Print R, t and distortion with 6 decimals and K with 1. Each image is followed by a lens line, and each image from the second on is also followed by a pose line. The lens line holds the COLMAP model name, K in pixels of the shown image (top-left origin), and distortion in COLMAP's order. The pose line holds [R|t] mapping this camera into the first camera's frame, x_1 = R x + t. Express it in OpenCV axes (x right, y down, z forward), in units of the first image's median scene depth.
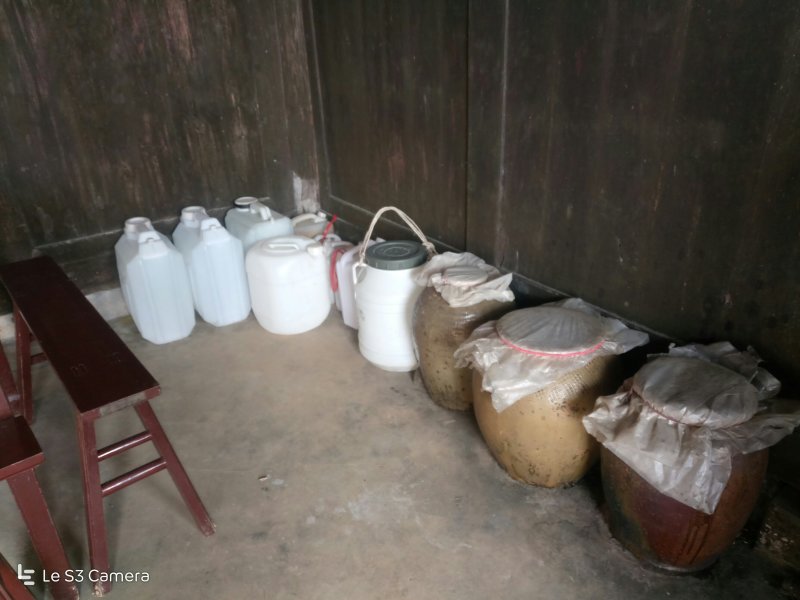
lens RADIAL K [[607.6, 0, 400.0], [0, 607.6, 300.0], [0, 0, 1]] dist [0.005429, 0.008150]
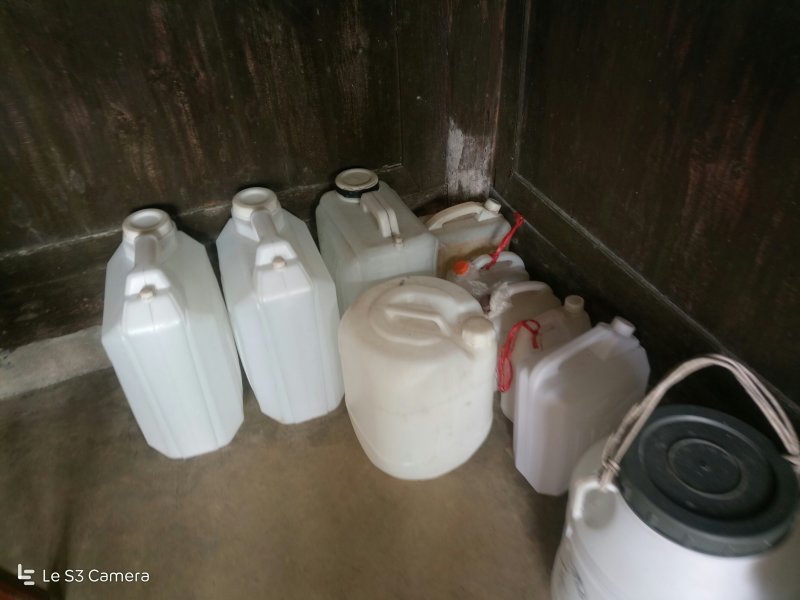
lens RADIAL K [[607.6, 0, 400.0], [0, 607.6, 300.0], [0, 0, 1]] dist [0.005429, 0.008150]
pose [[0.971431, 0.150110, -0.183819, -0.110957], [-0.103710, 0.965189, 0.240115, -0.204854], [0.213463, -0.214191, 0.953182, 0.518125]]
